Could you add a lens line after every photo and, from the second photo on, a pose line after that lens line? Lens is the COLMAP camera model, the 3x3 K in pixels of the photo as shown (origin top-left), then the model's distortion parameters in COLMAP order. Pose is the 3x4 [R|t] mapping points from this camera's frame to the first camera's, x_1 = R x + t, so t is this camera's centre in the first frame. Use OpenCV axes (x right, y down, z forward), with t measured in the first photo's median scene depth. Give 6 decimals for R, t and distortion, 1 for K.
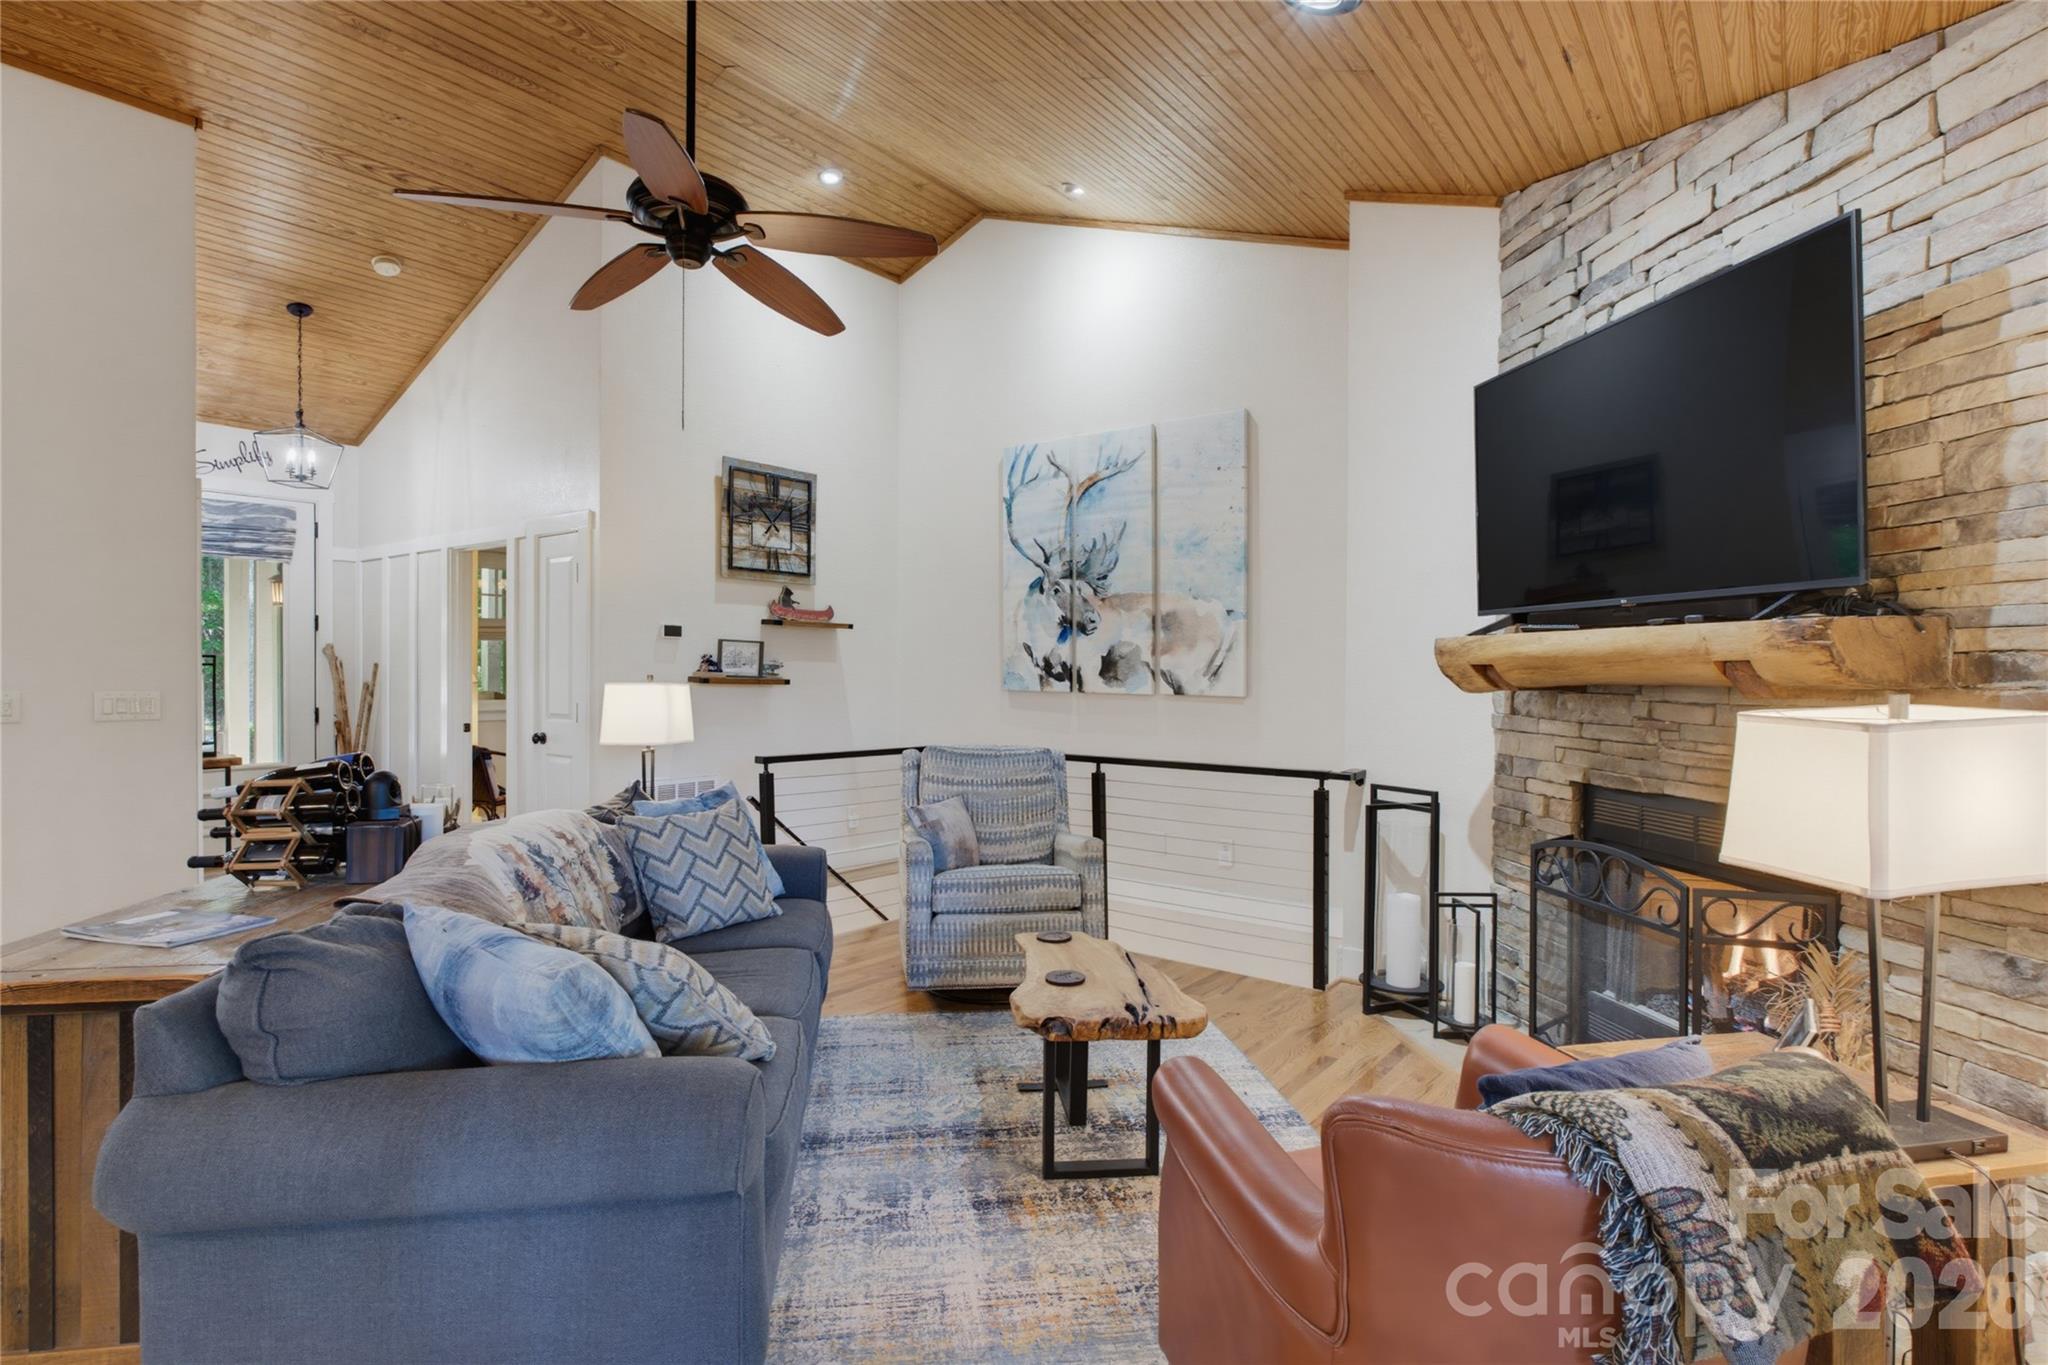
lens RADIAL K [[1018.8, 0, 1012.6], [0, 1018.8, 681.9], [0, 0, 1]] dist [-0.000559, 0.000834]
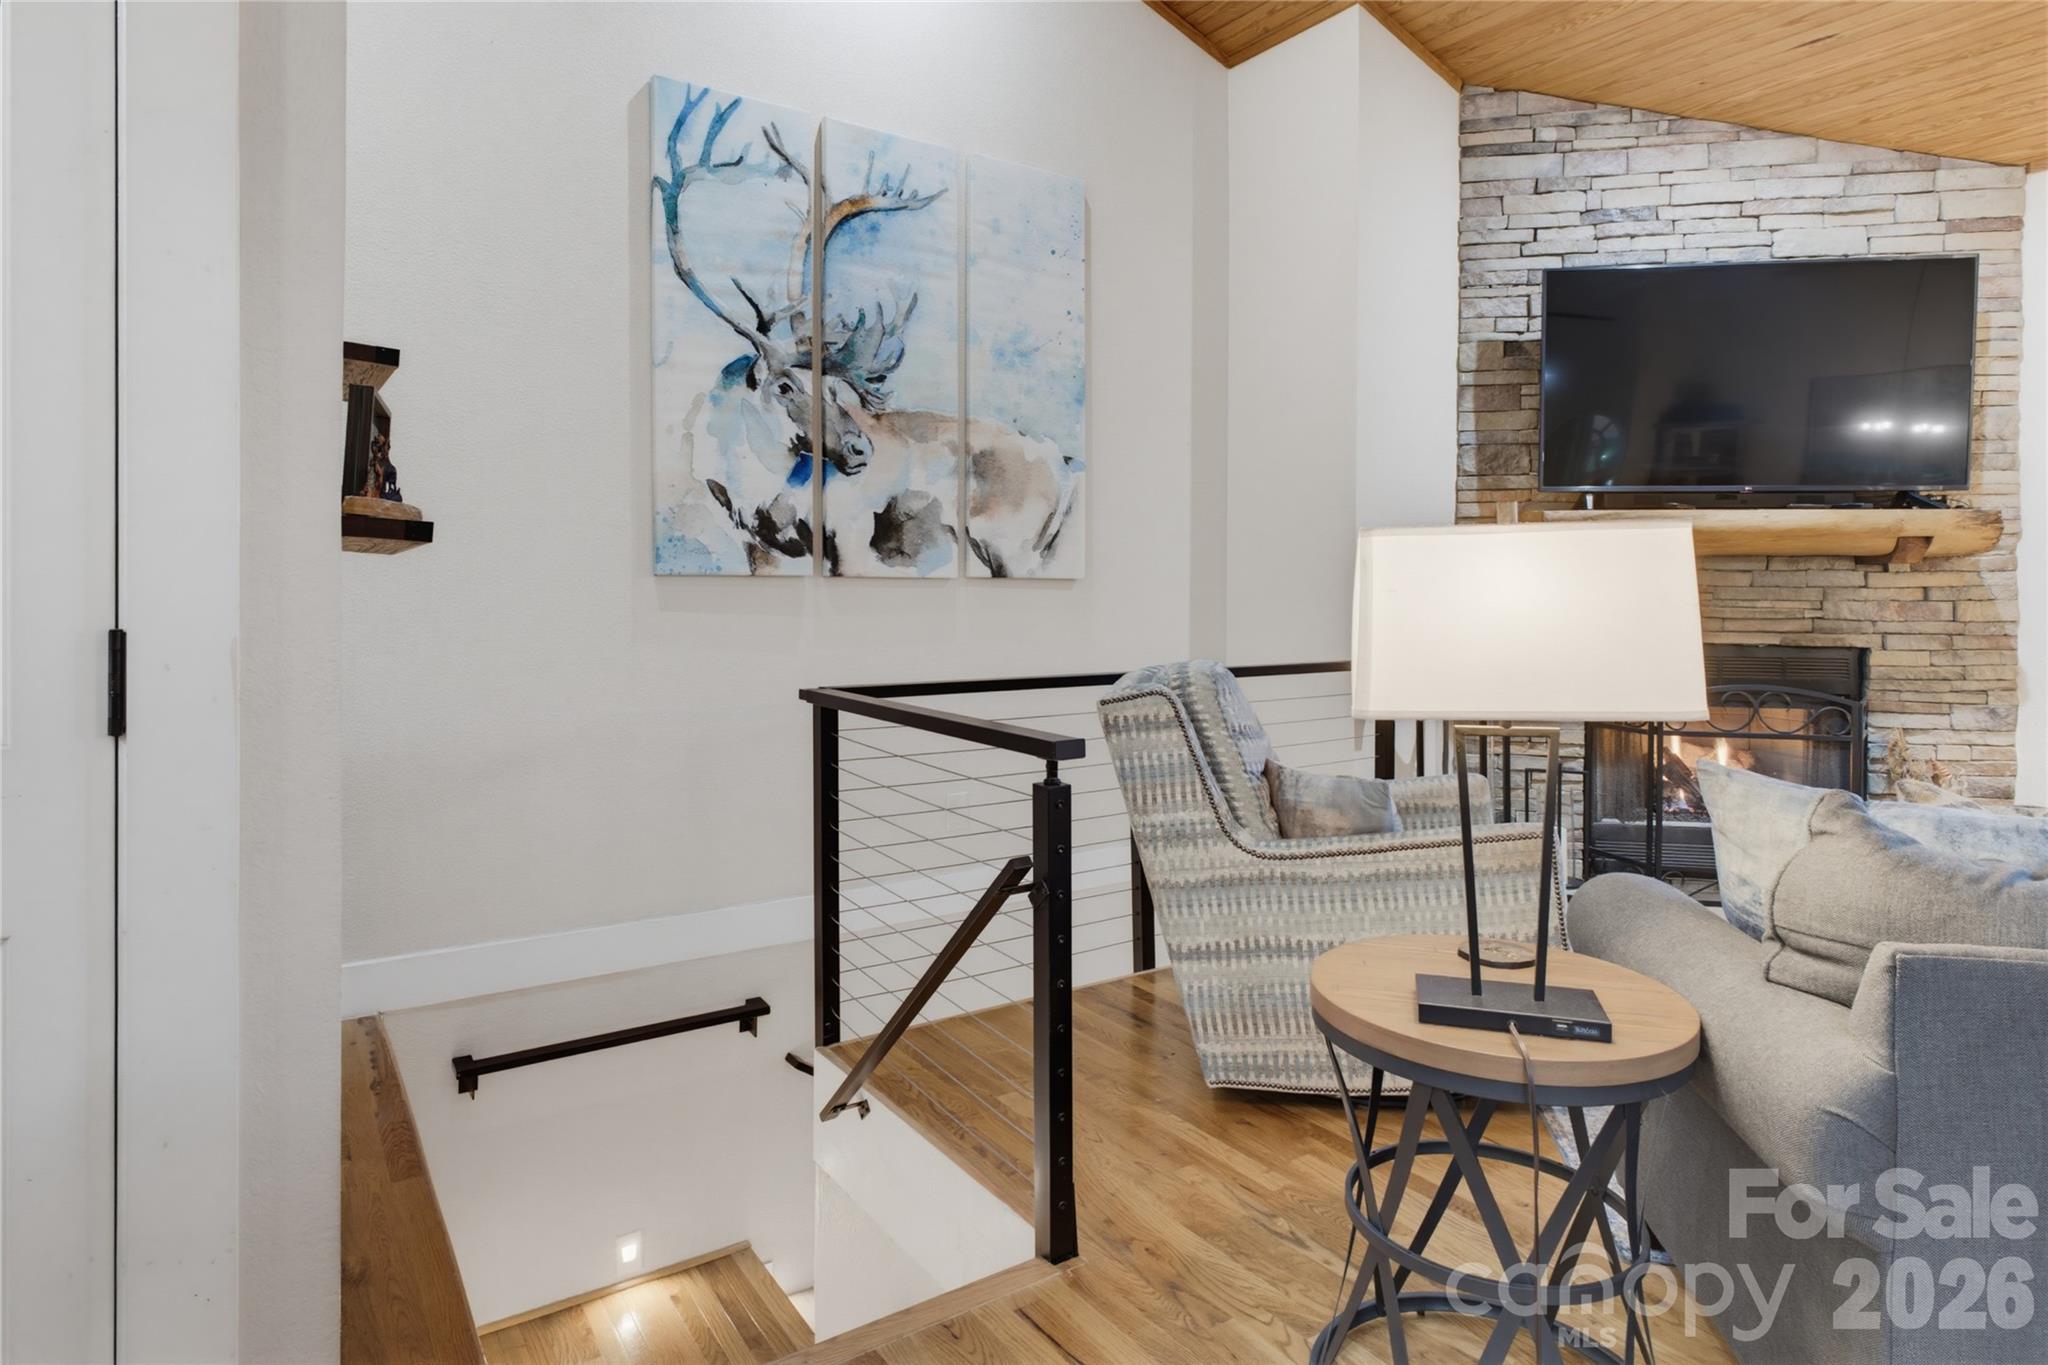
lens RADIAL K [[1172.2, 0, 1031.8], [0, 1172.2, 585.9], [0, 0, 1]] dist [-0.001280, 0.001100]
pose [[0.305751, -0.009783, 0.952061, -0.547953], [0.006543, 0.999945, 0.008174, 0.012005], [-0.952089, 0.003730, 0.305798, 0.739833]]
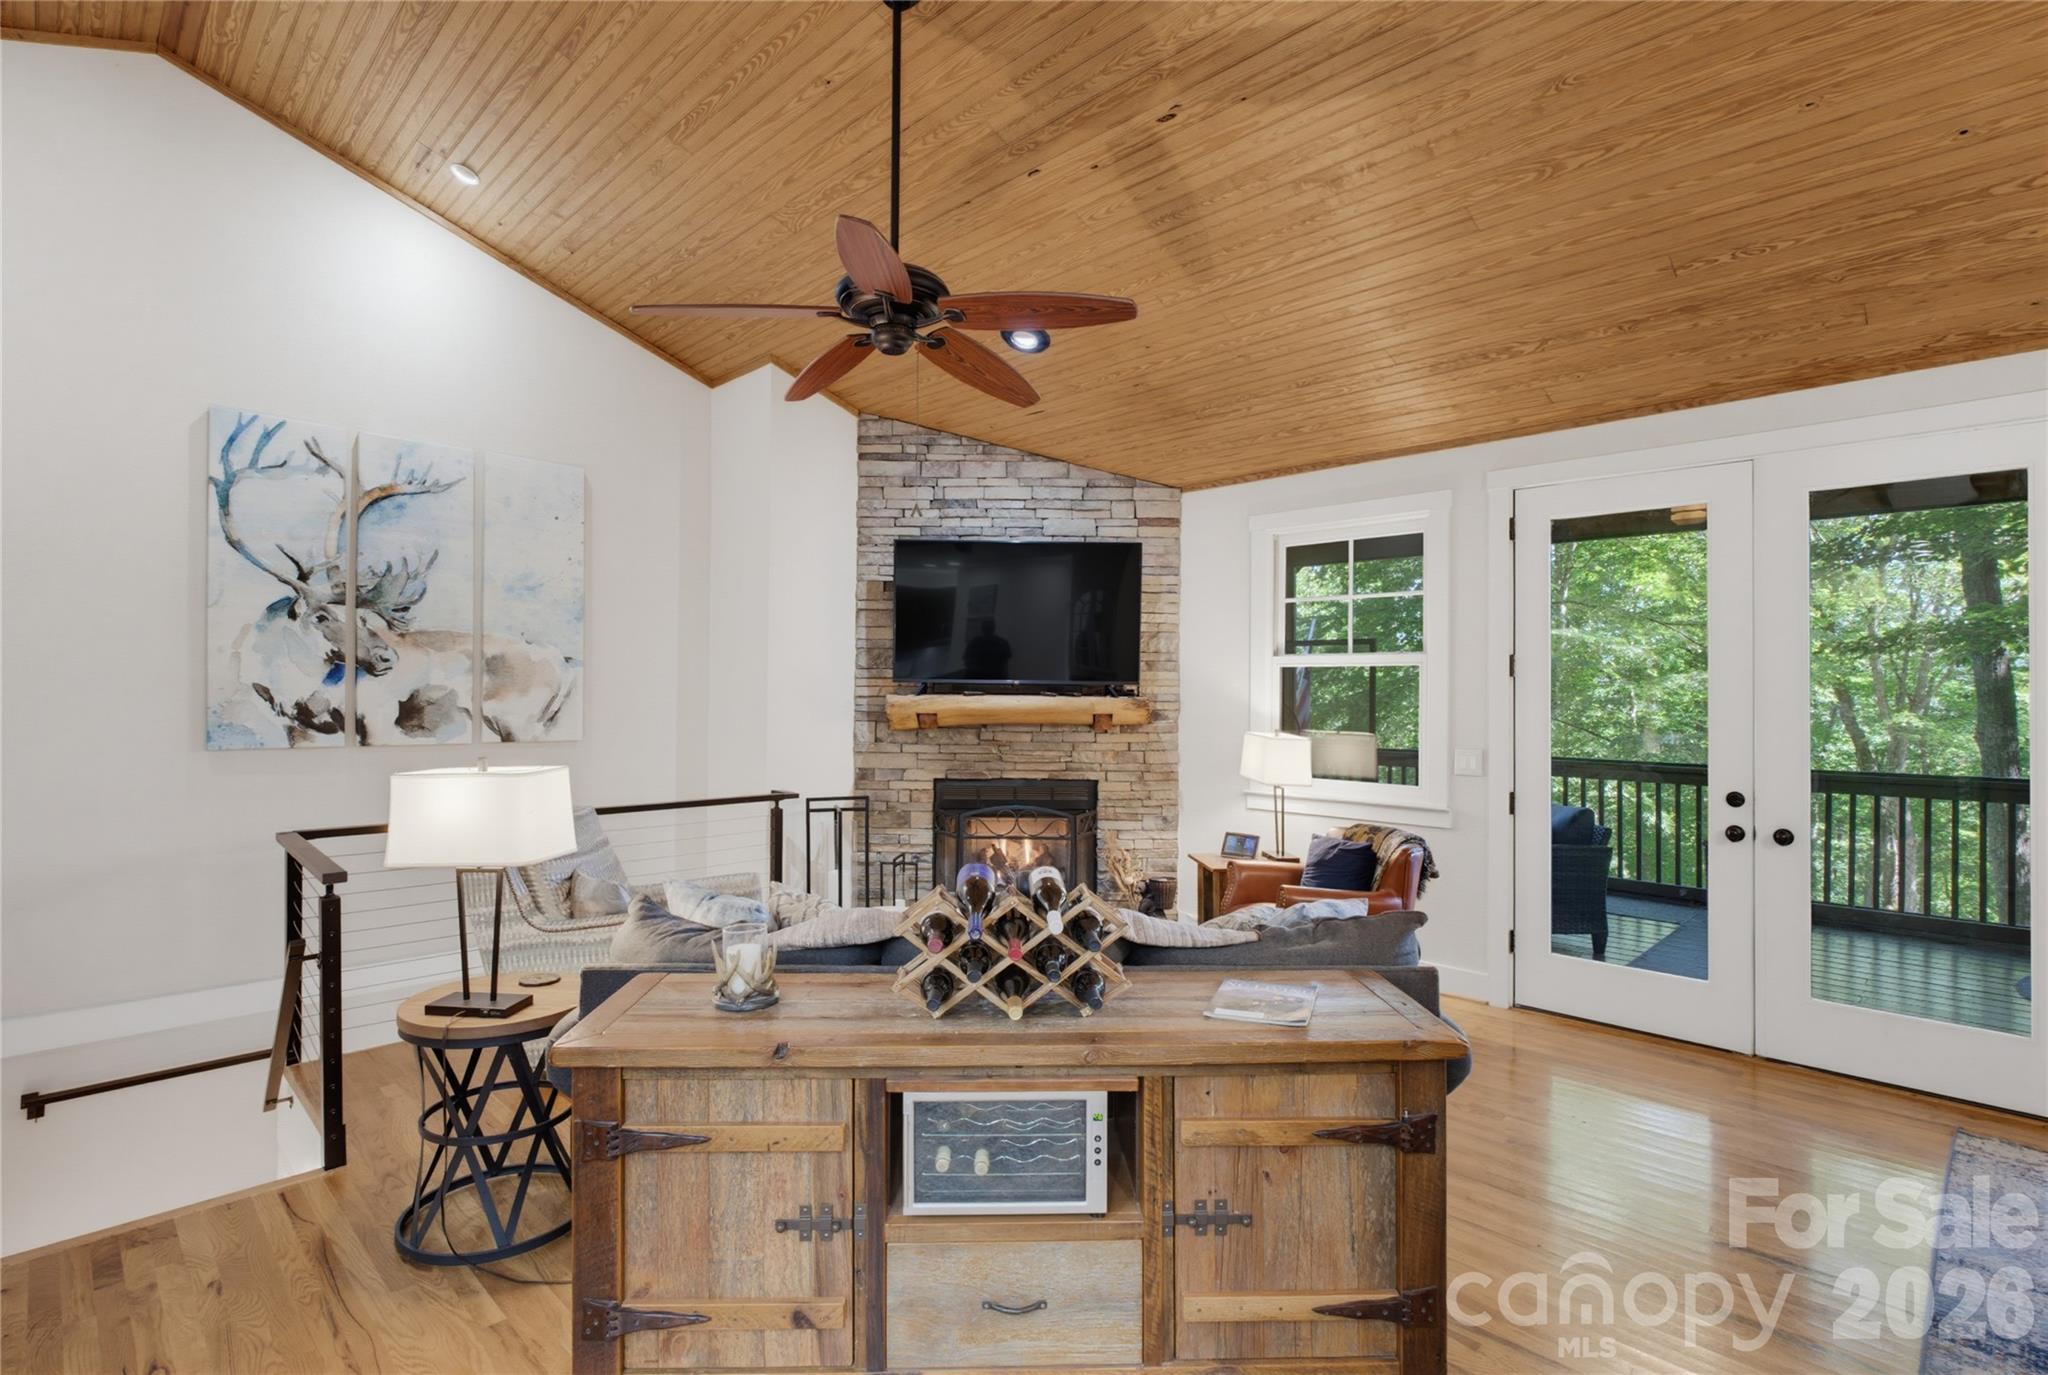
lens RADIAL K [[978.9, 0, 1014.8], [0, 978.9, 677.5], [0, 0, 1]] dist [-0.003747, 0.000537]
pose [[0.120800, 0.007987, 0.992645, -0.688335], [0.003562, 0.999958, -0.008479, -0.038176], [-0.992670, 0.004560, 0.120766, 0.409227]]
